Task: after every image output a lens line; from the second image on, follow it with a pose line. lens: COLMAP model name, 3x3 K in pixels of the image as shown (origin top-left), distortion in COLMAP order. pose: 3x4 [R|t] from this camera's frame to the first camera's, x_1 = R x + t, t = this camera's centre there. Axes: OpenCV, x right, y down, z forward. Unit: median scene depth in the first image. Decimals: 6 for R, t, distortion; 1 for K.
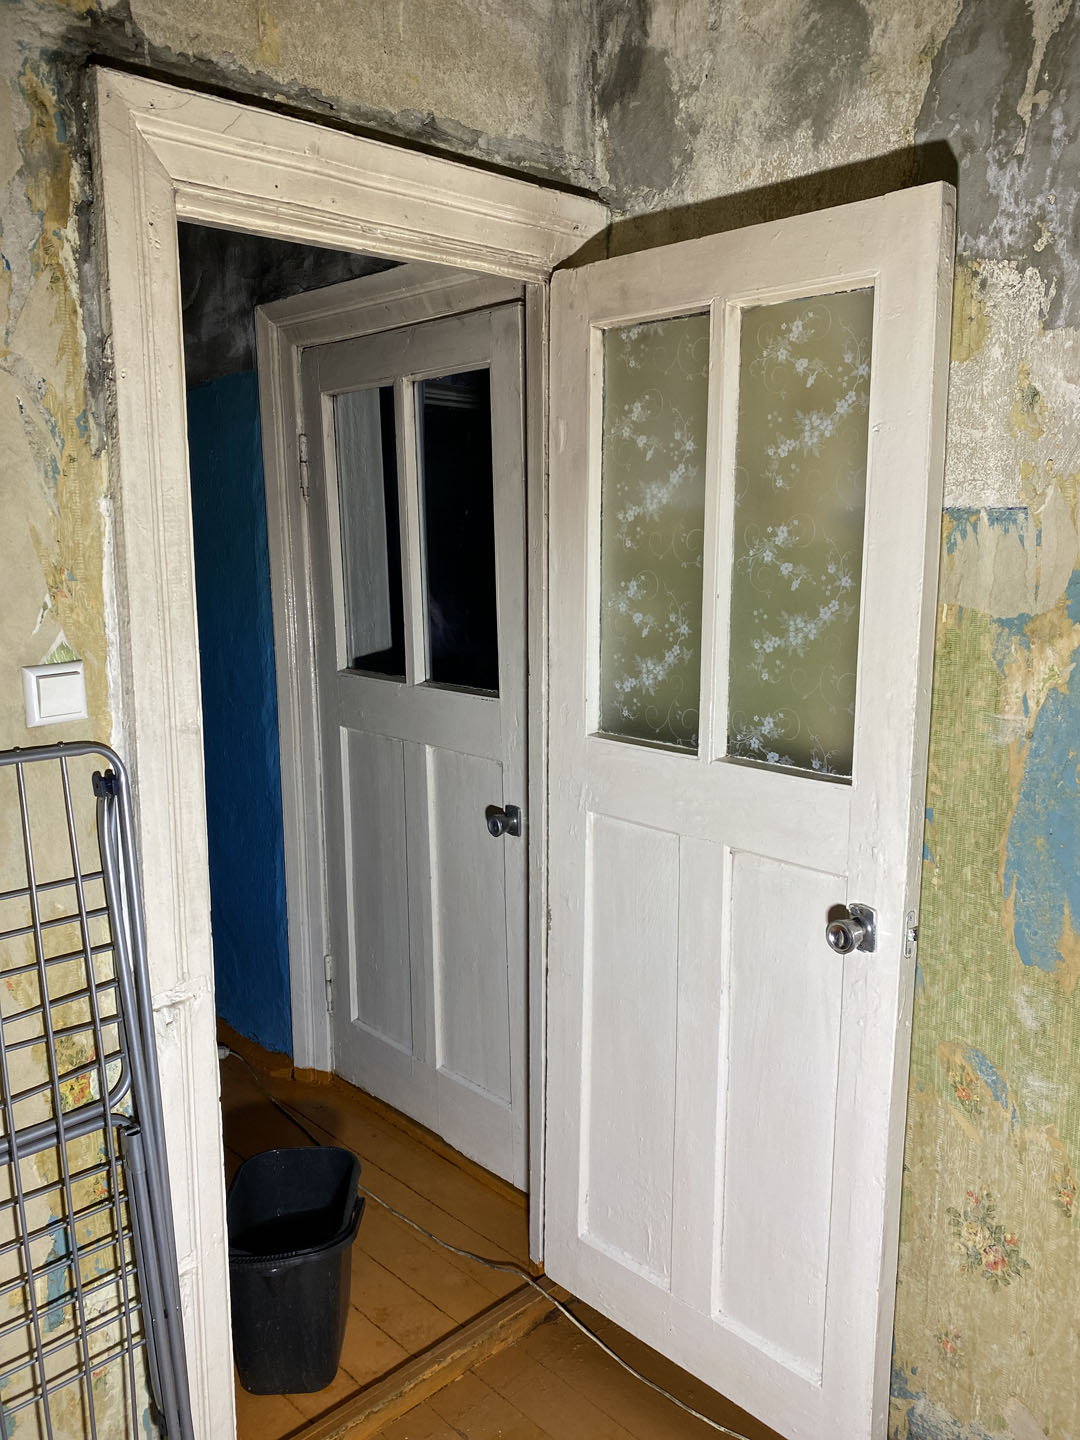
lens RADIAL K [[1120.7, 0, 540.0], [0, 1120.7, 720.0], [0, 0, 1]] dist [0.004636, 0.006164]
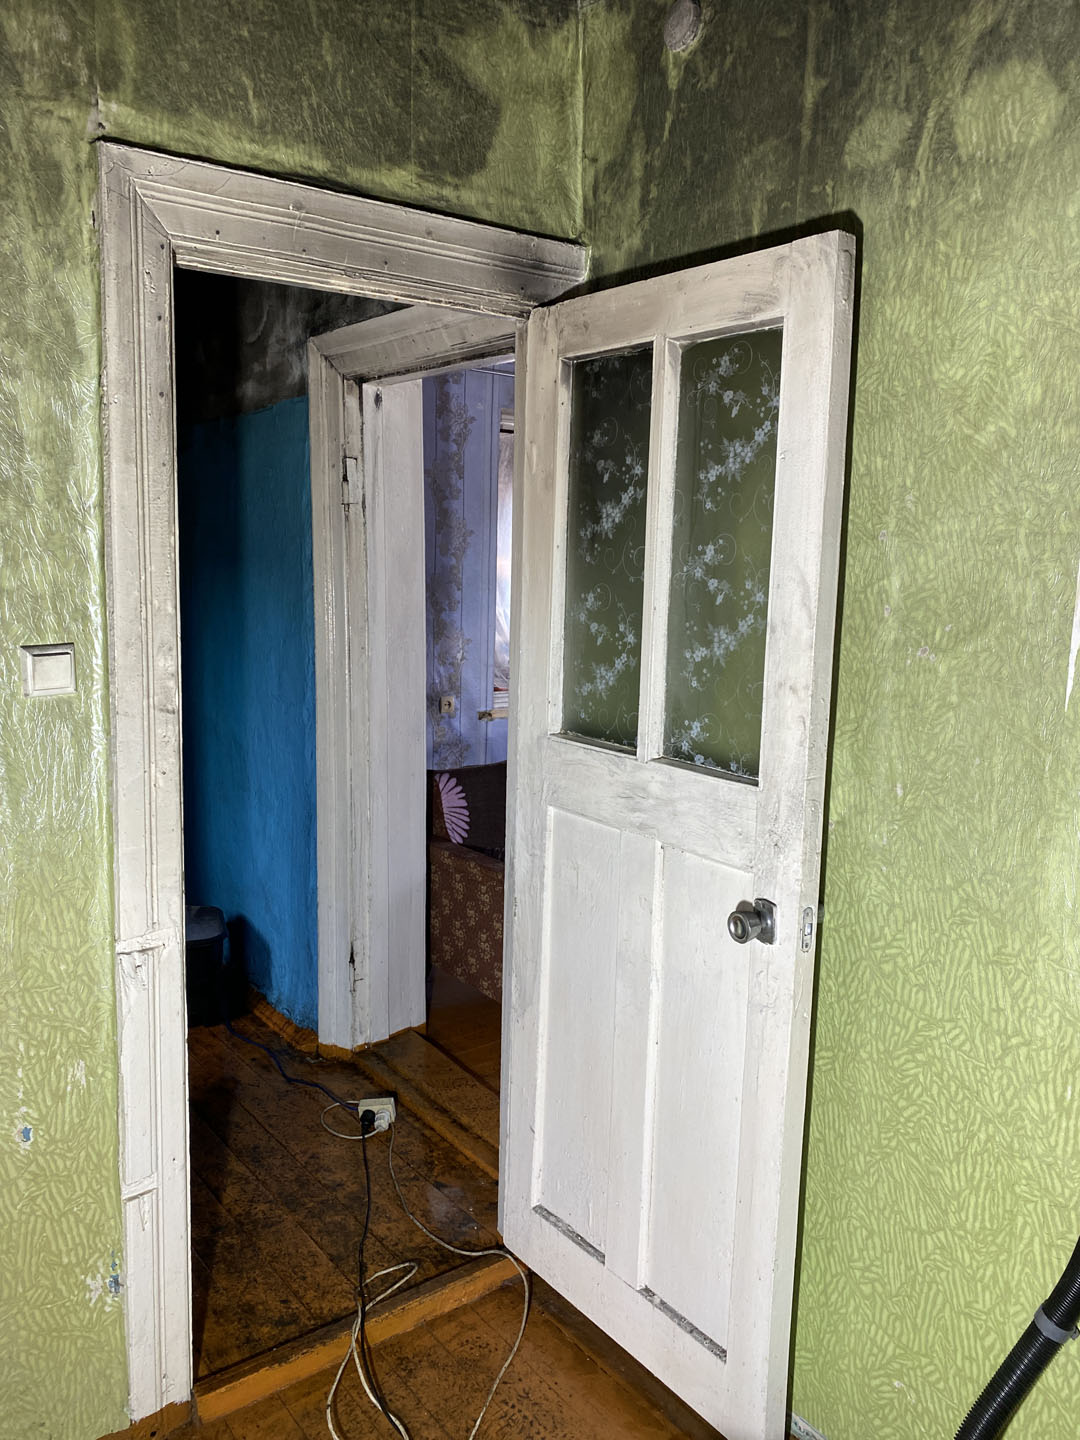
lens RADIAL K [[1123.5, 0, 539.8], [0, 1123.5, 712.7], [0, 0, 1]] dist [0.017801, -0.008274]
pose [[0.991961, 0.040856, -0.119765, 0.188006], [-0.044114, 0.998722, -0.024679, 0.022447], [0.118604, 0.029764, 0.992495, -0.088117]]
